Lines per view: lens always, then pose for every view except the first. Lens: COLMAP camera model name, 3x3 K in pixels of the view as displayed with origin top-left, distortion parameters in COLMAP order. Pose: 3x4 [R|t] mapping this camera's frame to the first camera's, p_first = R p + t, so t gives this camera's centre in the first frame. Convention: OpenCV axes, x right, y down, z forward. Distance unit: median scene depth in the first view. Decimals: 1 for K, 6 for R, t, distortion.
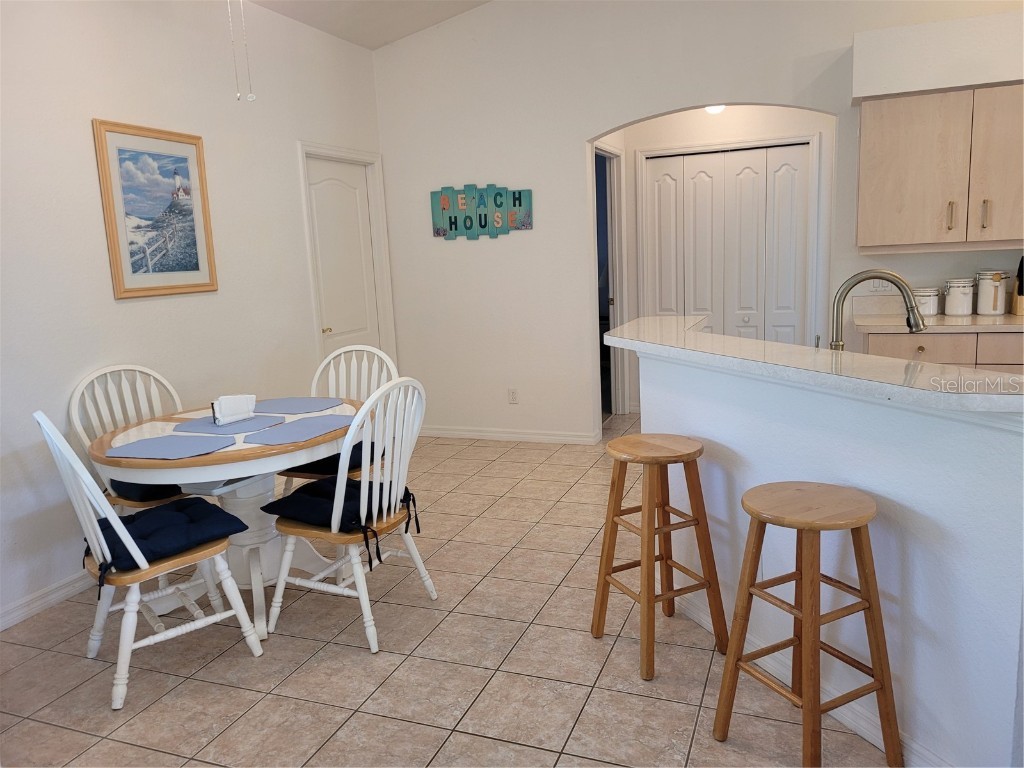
lens RADIAL K [[775.2, 0, 508.1], [0, 775.2, 383.1], [0, 0, 1]] dist [0.008387, 0.000823]
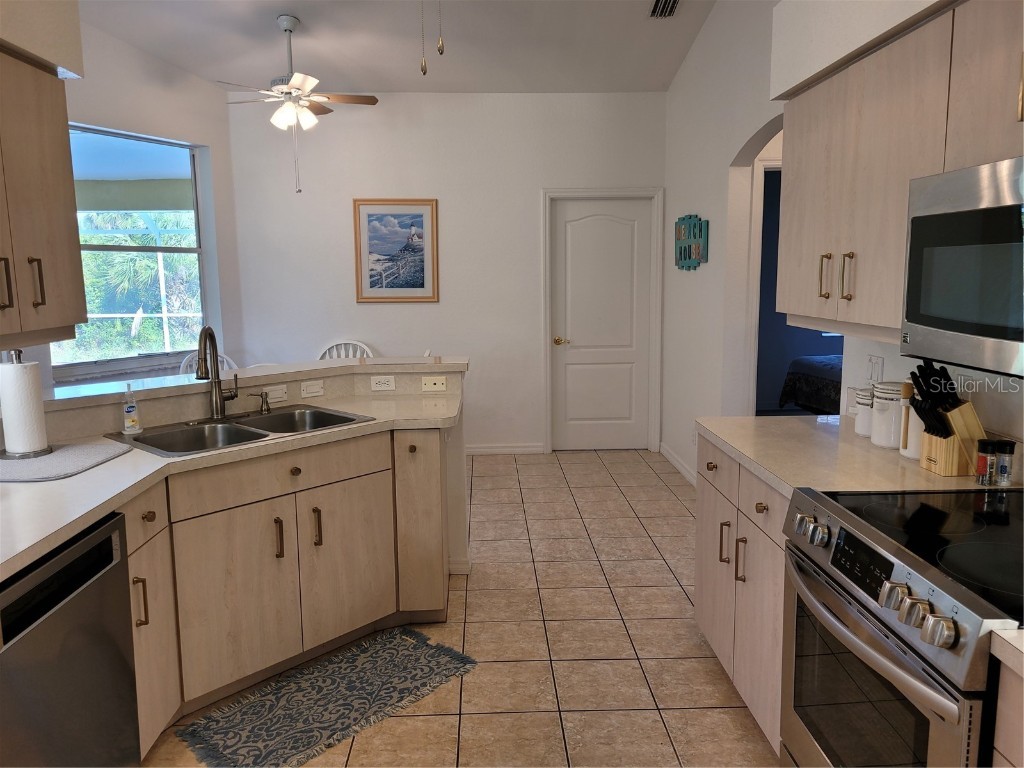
lens RADIAL K [[775.2, 0, 508.1], [0, 775.2, 383.1], [0, 0, 1]] dist [0.008387, 0.000823]
pose [[0.396565, 0.174958, -0.901180, 1.081686], [-0.165811, 0.979176, 0.117135, -0.170971], [0.902908, 0.102974, 0.417317, 0.547028]]
